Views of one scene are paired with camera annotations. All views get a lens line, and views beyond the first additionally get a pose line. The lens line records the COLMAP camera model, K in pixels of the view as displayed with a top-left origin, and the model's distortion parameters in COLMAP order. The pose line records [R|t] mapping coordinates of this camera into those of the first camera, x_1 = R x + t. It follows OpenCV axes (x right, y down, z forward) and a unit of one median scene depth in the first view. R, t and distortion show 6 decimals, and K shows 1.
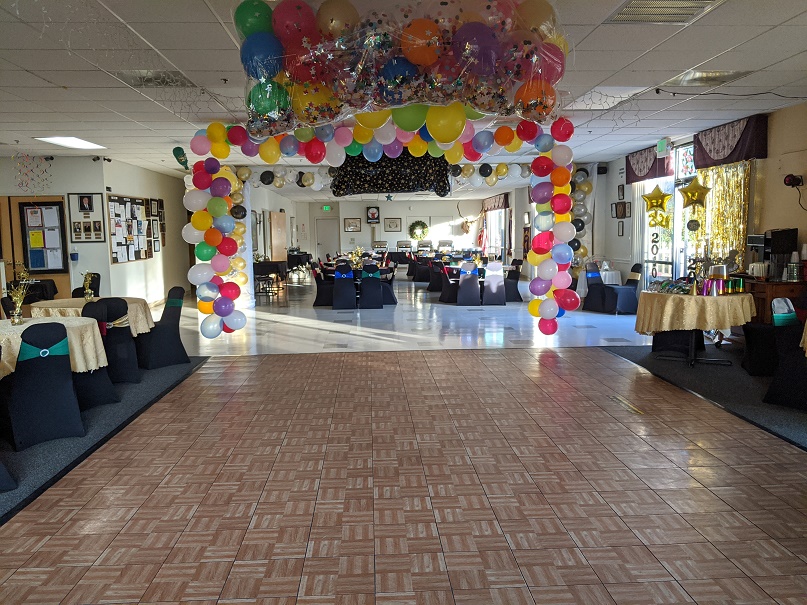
lens RADIAL K [[659.1, 0, 403.5], [0, 659.1, 302.5], [0, 0, 1]] dist [0.129373, -0.234830]
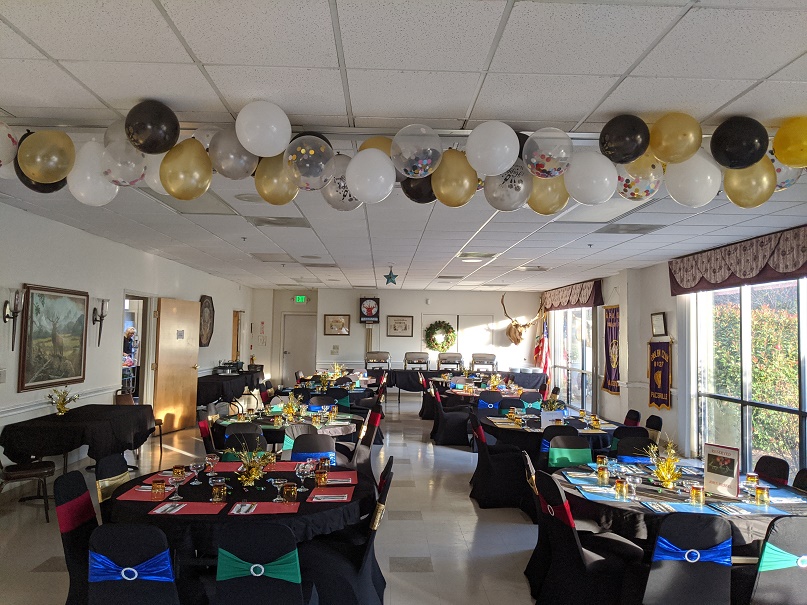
lens RADIAL K [[659.1, 0, 403.5], [0, 659.1, 302.5], [0, 0, 1]] dist [0.129373, -0.234830]
pose [[0.999356, 0.028024, -0.022416, 0.001153], [-0.030999, 0.988832, -0.145776, -0.048563], [0.018081, 0.146377, 0.989064, 0.372505]]
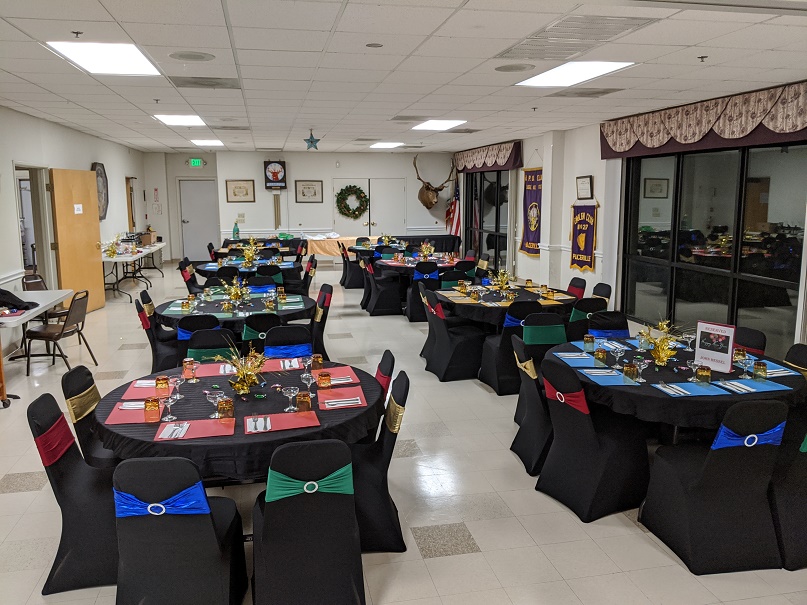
lens RADIAL K [[659.1, 0, 403.5], [0, 659.1, 302.5], [0, 0, 1]] dist [0.129373, -0.234830]
pose [[0.988176, -0.019419, 0.152089, -0.025454], [0.009344, 0.997730, 0.066685, -0.056956], [-0.153038, -0.064475, 0.986115, 0.385945]]
